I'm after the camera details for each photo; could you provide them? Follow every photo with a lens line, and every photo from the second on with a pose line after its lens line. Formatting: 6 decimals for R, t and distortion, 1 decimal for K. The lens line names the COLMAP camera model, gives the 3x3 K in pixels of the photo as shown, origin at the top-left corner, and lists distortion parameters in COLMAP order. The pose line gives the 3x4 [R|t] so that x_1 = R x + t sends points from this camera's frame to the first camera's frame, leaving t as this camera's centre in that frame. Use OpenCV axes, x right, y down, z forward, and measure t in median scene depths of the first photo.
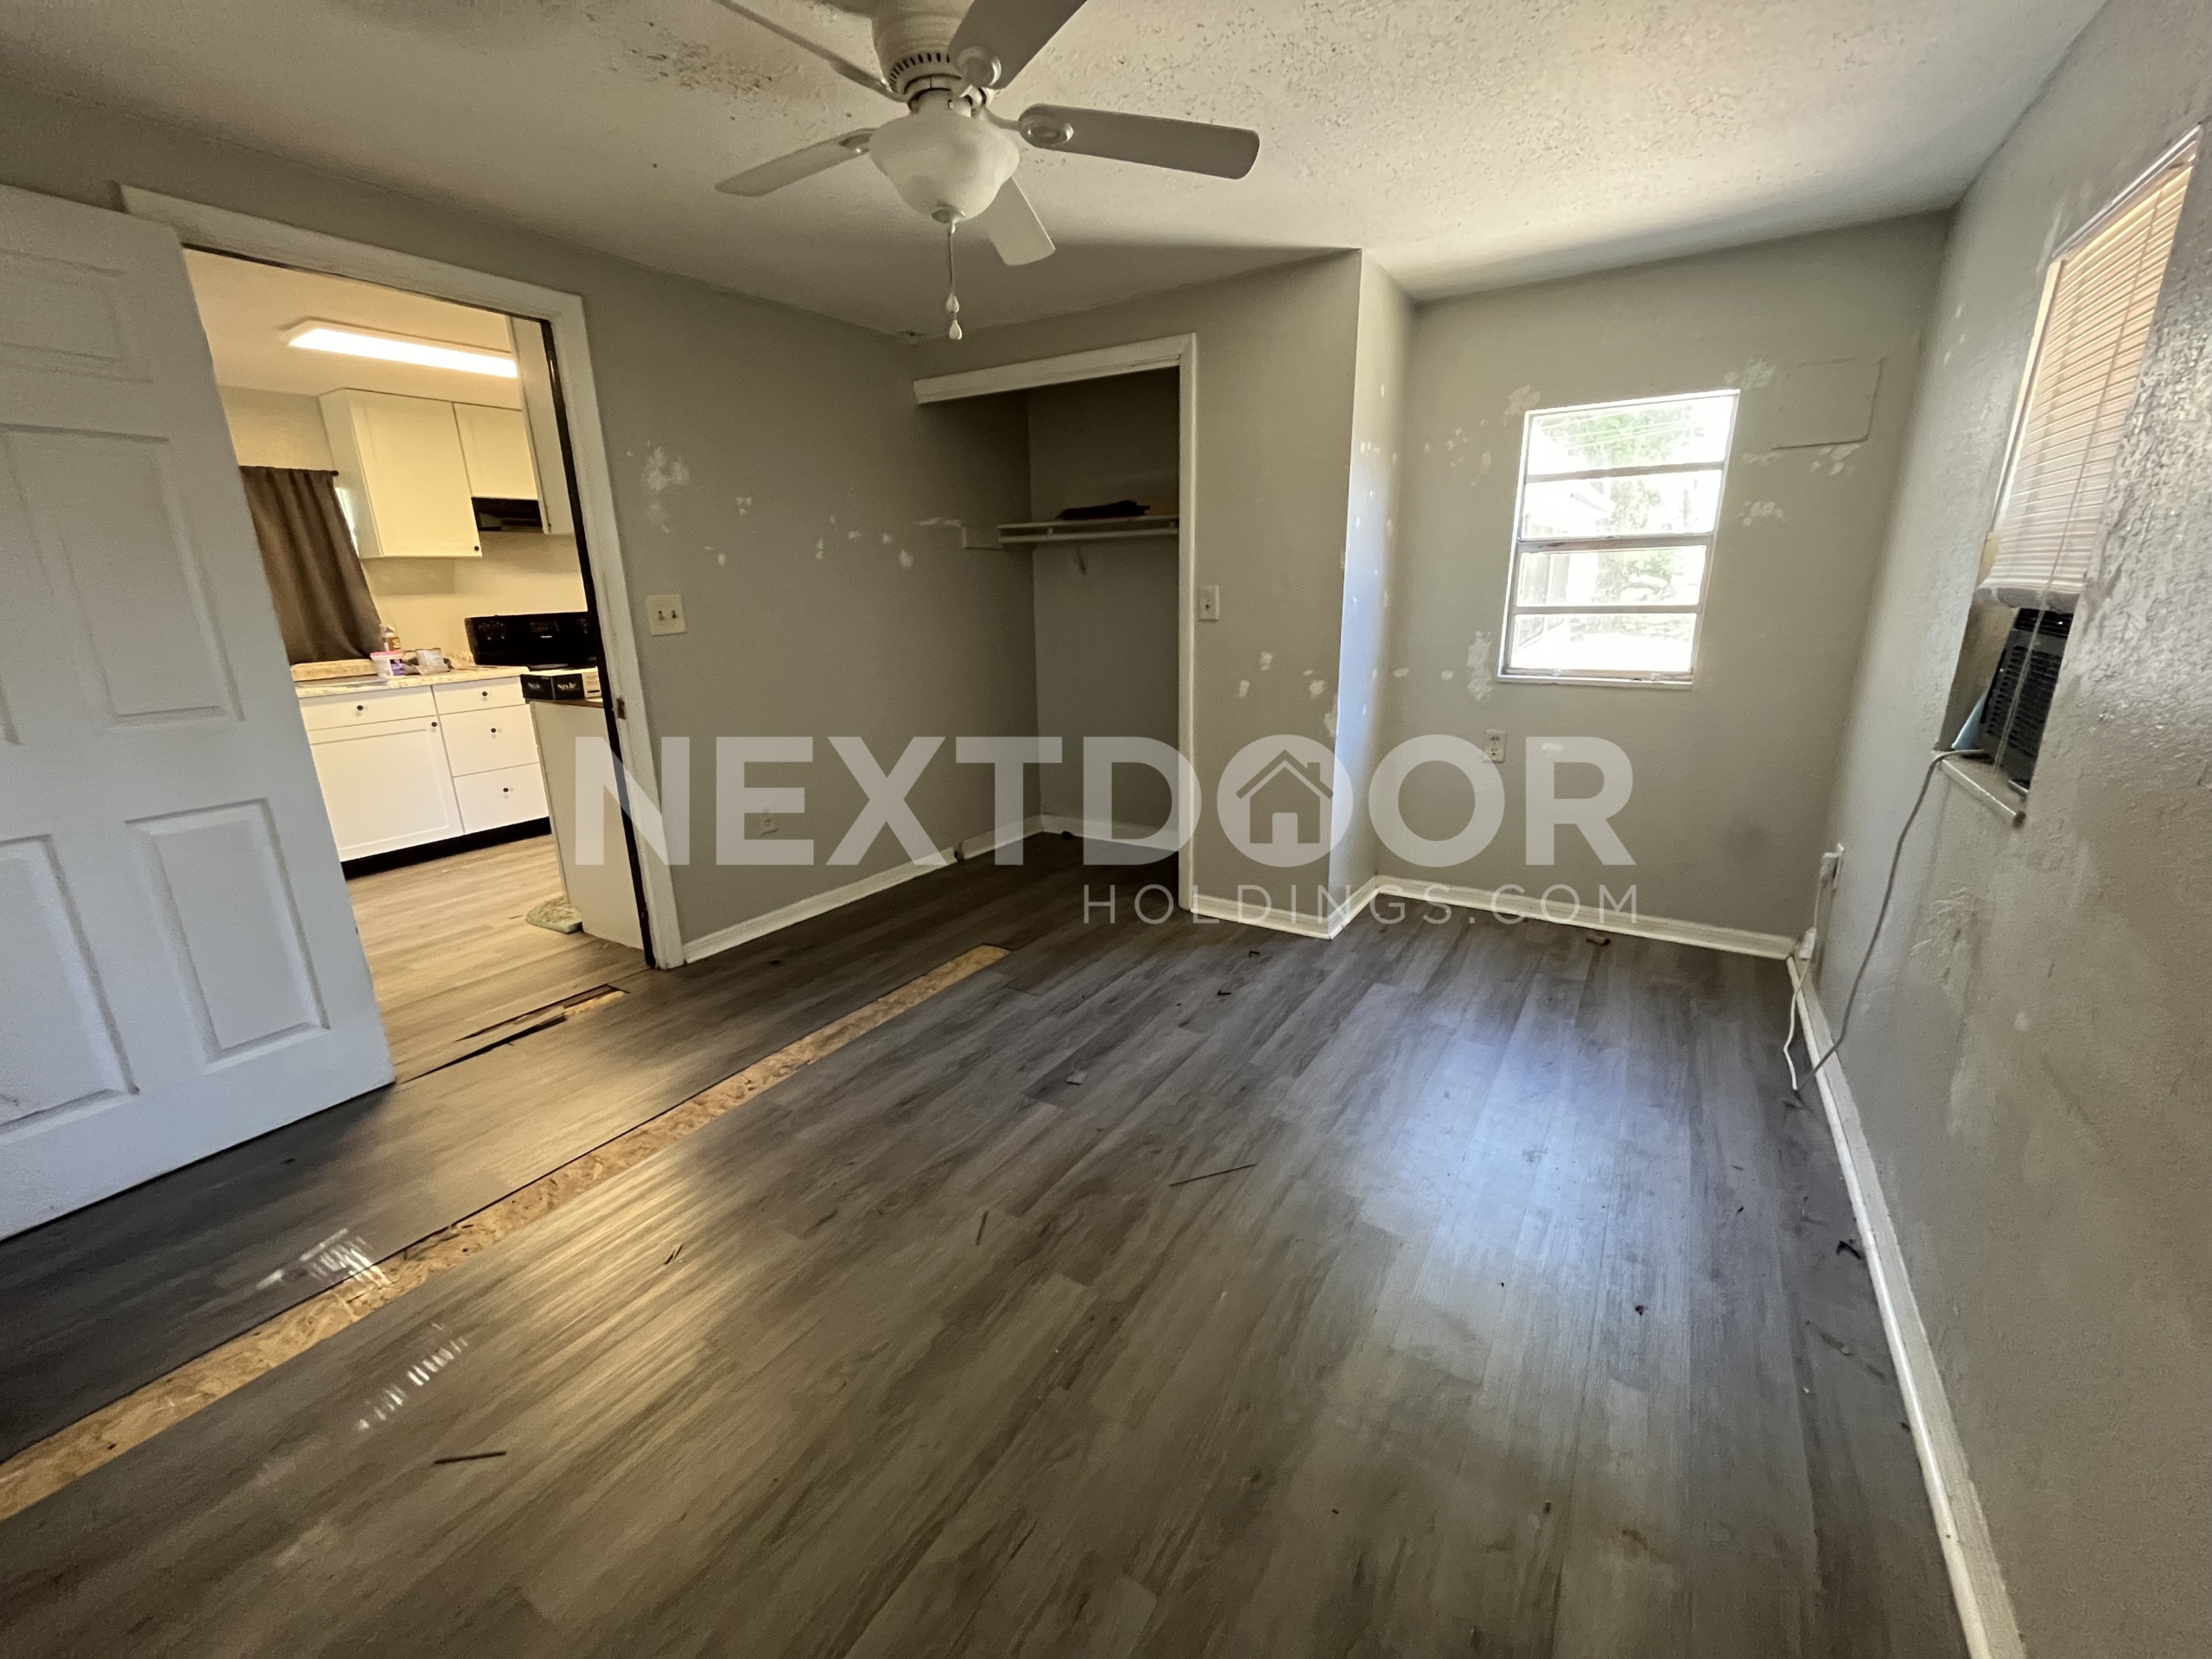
lens RADIAL K [[894.5, 0, 1098.7], [0, 894.5, 834.3], [0, 0, 1]] dist [-0.001814, -0.000353]
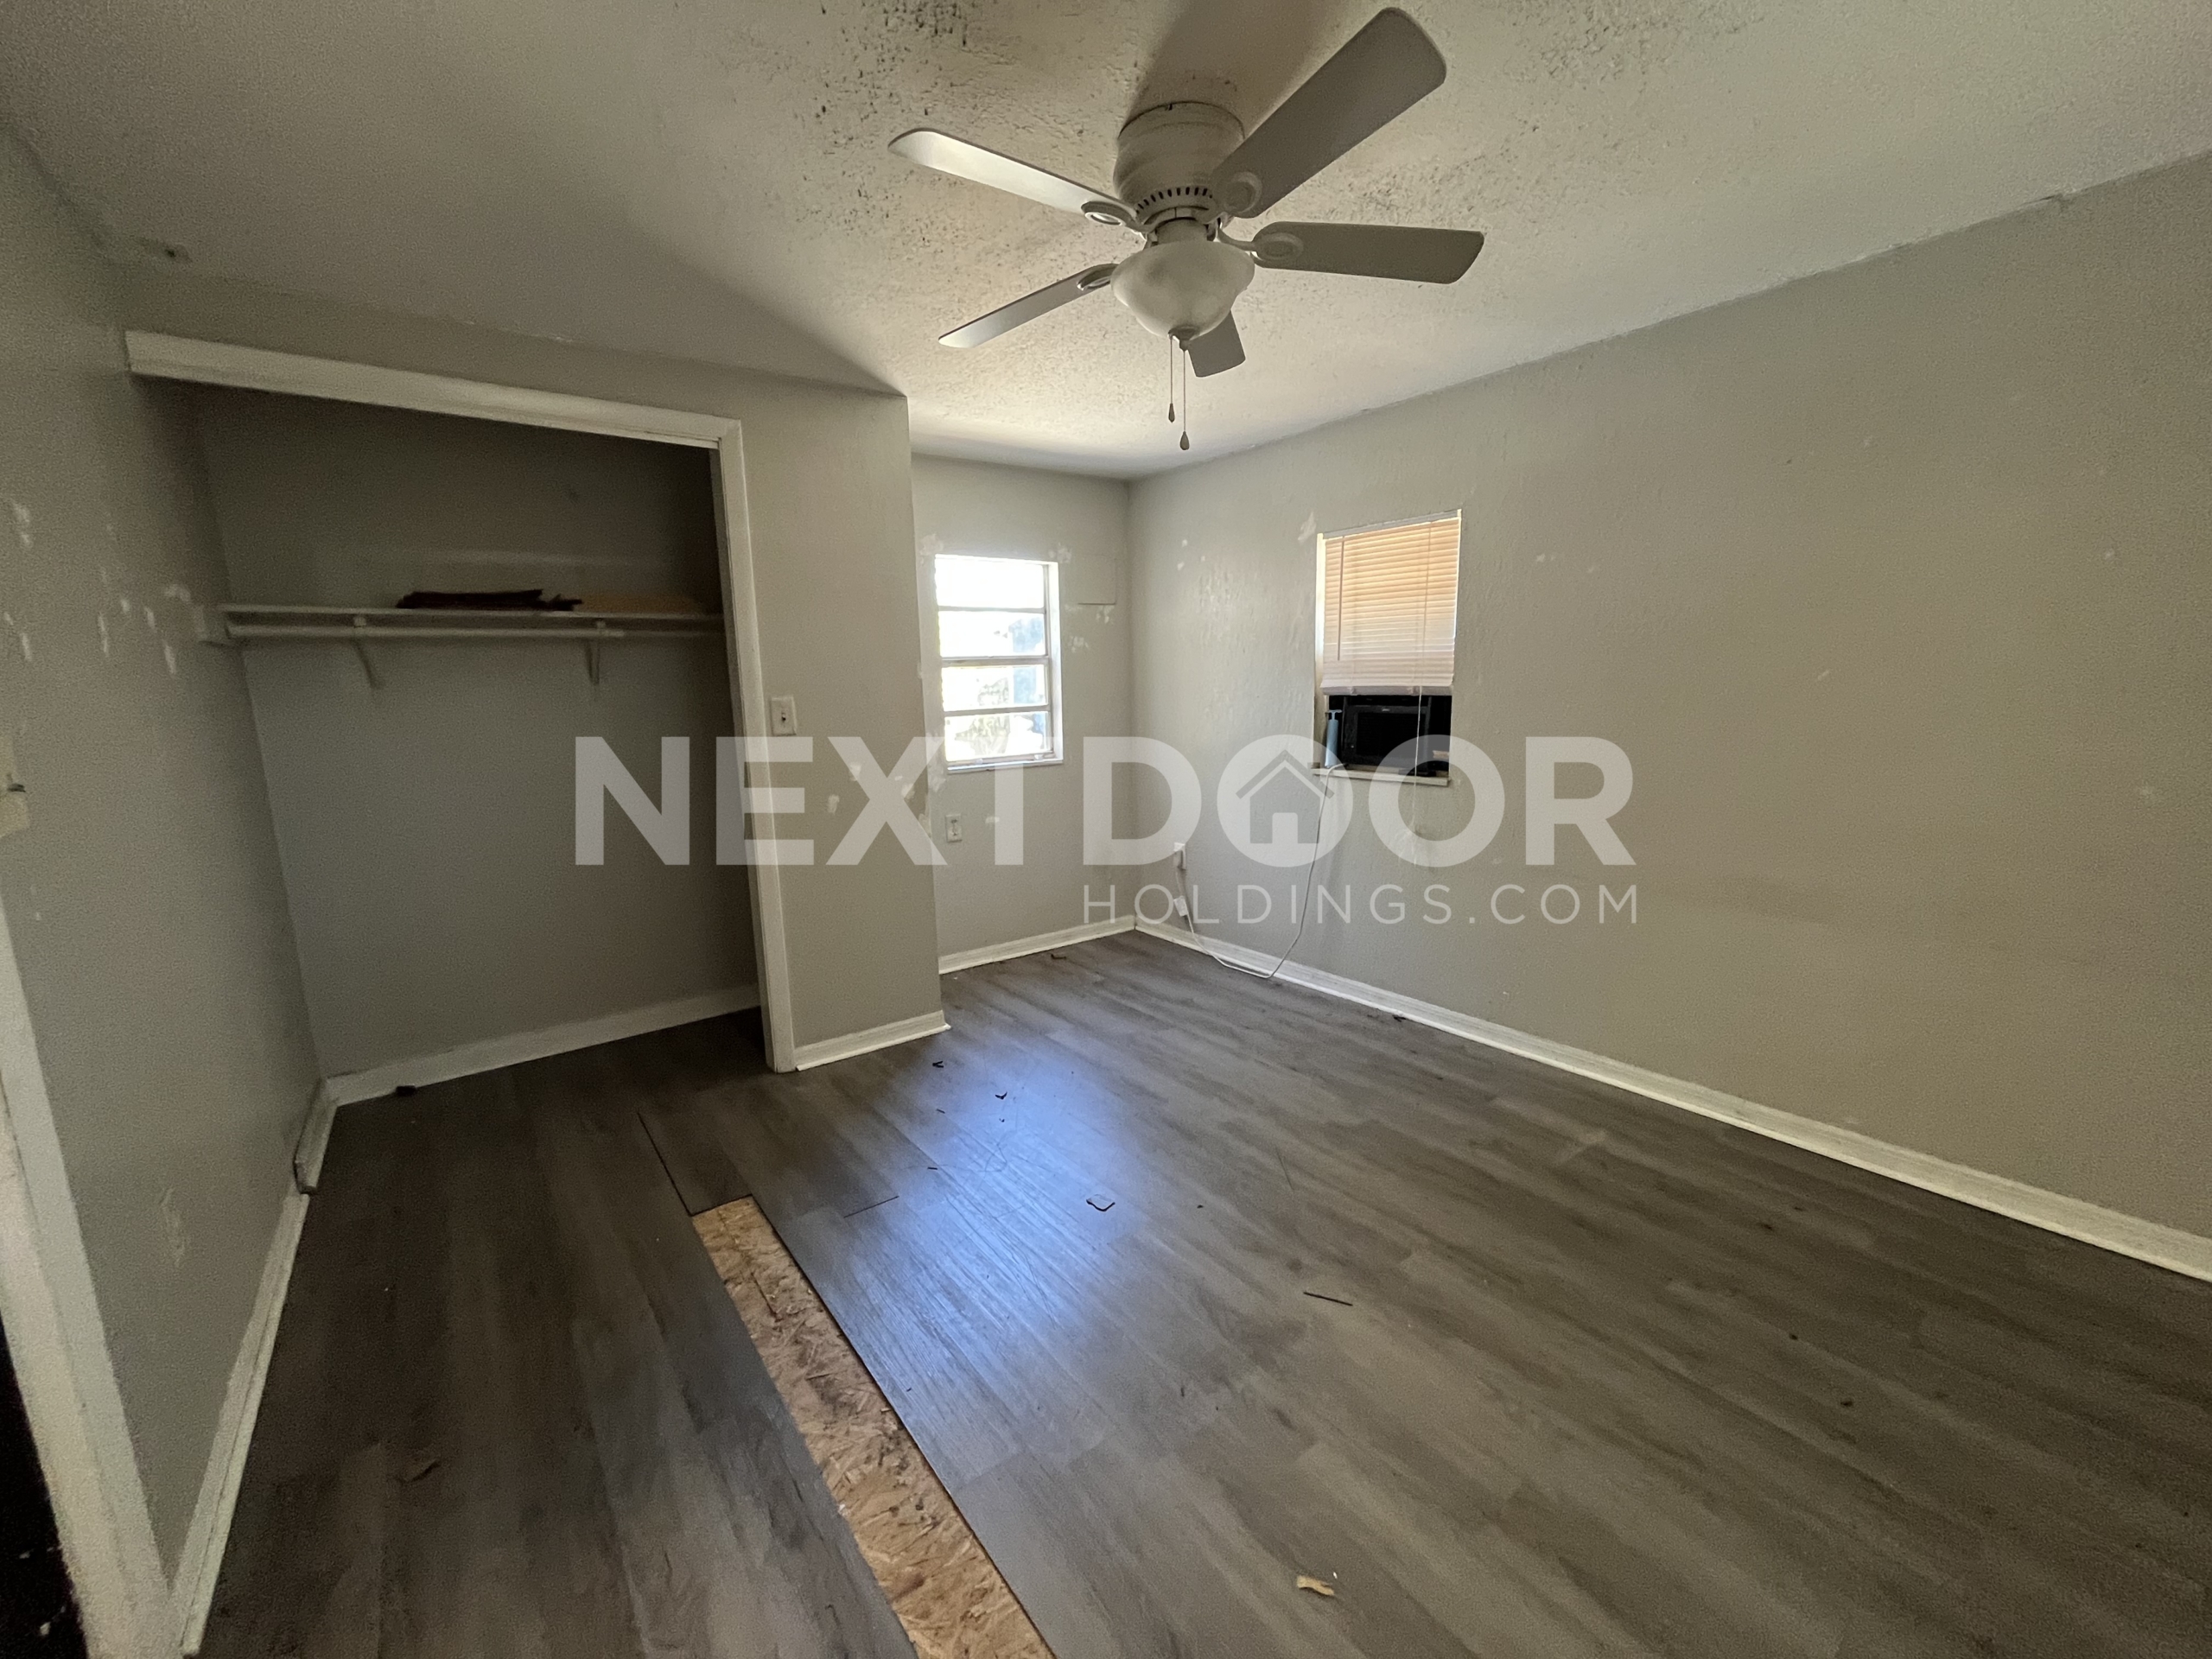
lens RADIAL K [[894.5, 0, 1102.1], [0, 894.5, 835.7], [0, 0, 1]] dist [-0.001814, -0.000353]
pose [[0.354270, -0.154135, 0.922353, -0.622163], [0.270648, 0.961011, 0.056641, -0.111656], [-0.895122, 0.229566, 0.382173, 0.415476]]
